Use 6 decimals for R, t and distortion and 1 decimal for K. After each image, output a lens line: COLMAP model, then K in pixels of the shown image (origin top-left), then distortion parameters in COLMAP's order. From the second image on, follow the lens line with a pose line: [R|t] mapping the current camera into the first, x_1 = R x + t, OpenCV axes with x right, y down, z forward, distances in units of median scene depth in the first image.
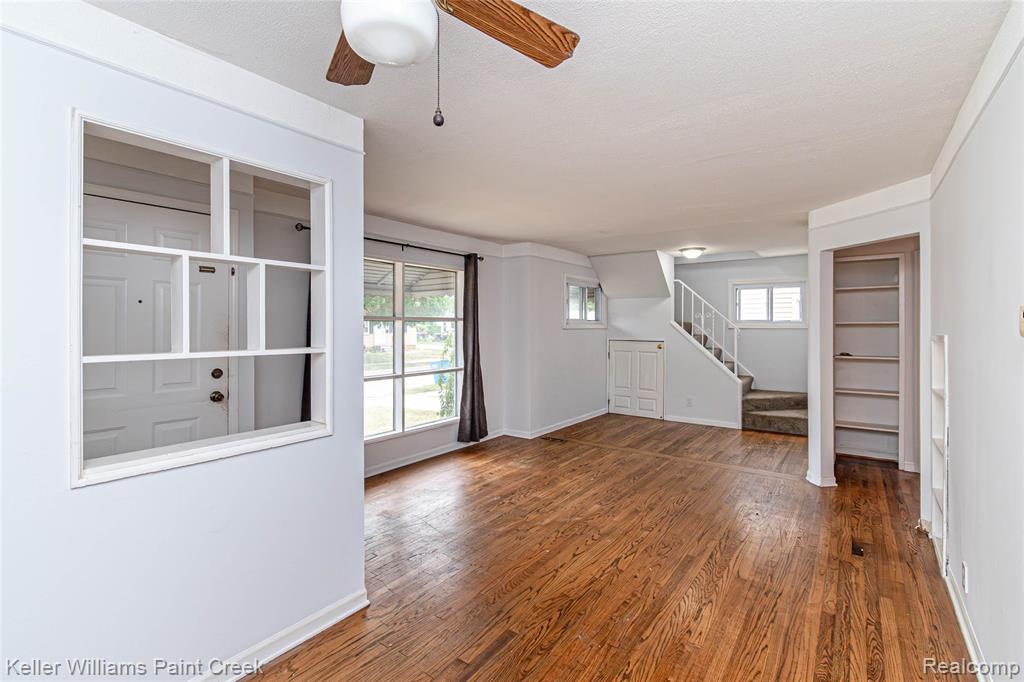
lens RADIAL K [[463.7, 0, 505.4], [0, 463.7, 334.1], [0, 0, 1]] dist [0.009702, -0.003250]
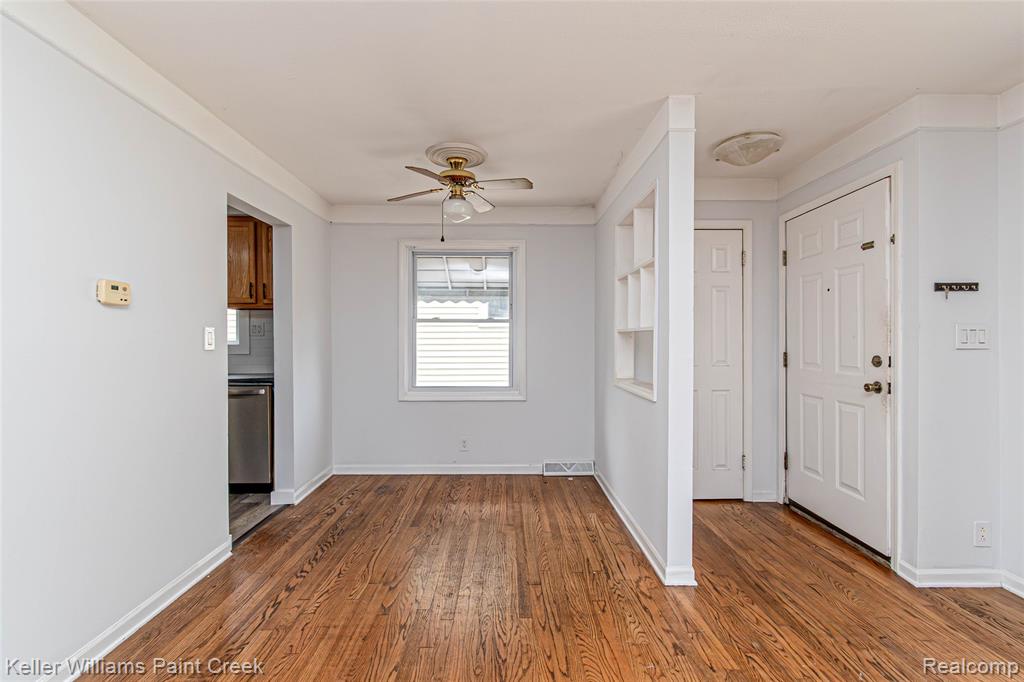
lens RADIAL K [[463.7, 0, 506.9], [0, 463.7, 339.2], [0, 0, 1]] dist [0.009702, -0.003250]
pose [[-0.795543, -0.001877, -0.605895, 0.249641], [-0.011132, 0.999872, 0.011518, 0.022470], [0.605795, 0.015908, -0.795462, 0.689896]]
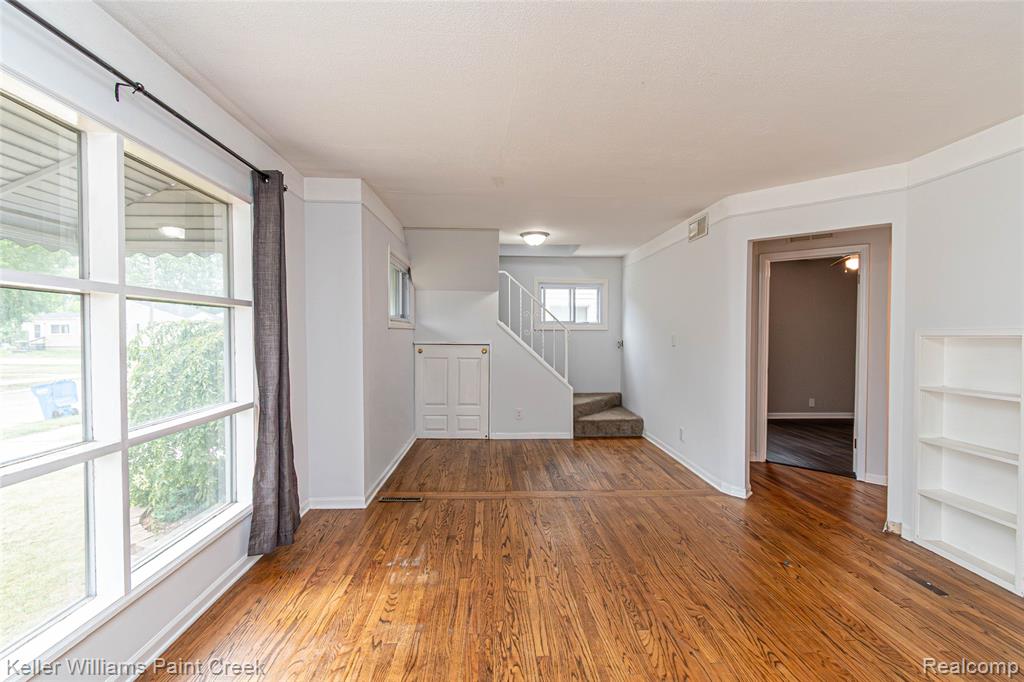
lens RADIAL K [[463.7, 0, 509.9], [0, 463.7, 333.6], [0, 0, 1]] dist [0.009702, -0.003250]
pose [[0.776178, -0.000353, 0.630513, -0.192460], [0.008543, 0.999914, -0.009956, 0.007702], [-0.630455, 0.013114, 0.776115, 0.446709]]
